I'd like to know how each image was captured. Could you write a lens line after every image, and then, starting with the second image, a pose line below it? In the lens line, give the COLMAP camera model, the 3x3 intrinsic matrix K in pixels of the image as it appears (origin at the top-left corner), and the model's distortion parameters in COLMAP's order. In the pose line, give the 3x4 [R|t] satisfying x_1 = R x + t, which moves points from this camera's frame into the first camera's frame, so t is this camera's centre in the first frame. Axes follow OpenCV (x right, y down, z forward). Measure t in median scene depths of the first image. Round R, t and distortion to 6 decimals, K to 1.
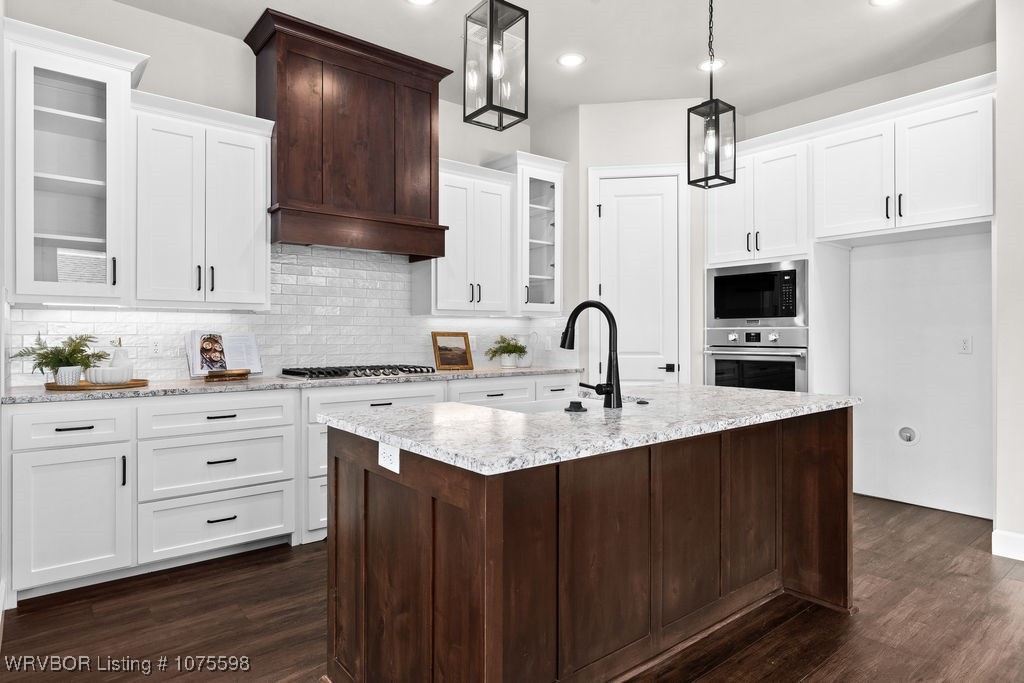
lens RADIAL K [[592.1, 0, 508.0], [0, 592.1, 336.3], [0, 0, 1]] dist [-0.003547, 0.000301]
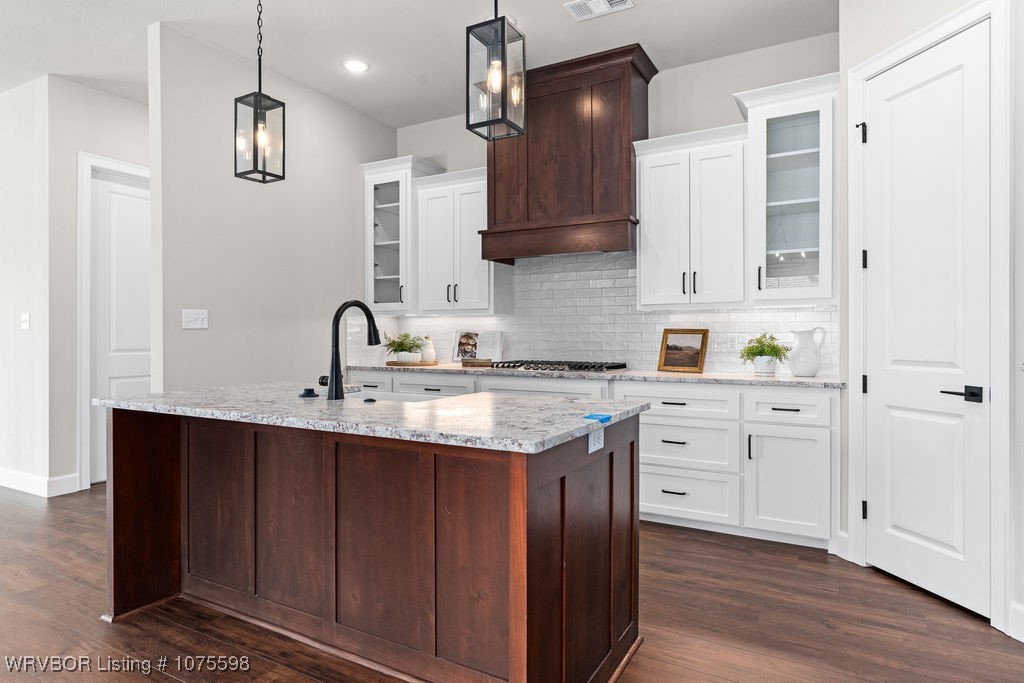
lens RADIAL K [[592.1, 0, 504.1], [0, 592.1, 338.2], [0, 0, 1]] dist [-0.003547, 0.000301]
pose [[0.357792, 0.005690, -0.933784, 0.829310], [-0.000403, 0.999982, 0.005939, 0.001669], [0.933801, -0.001749, 0.357788, 0.579726]]
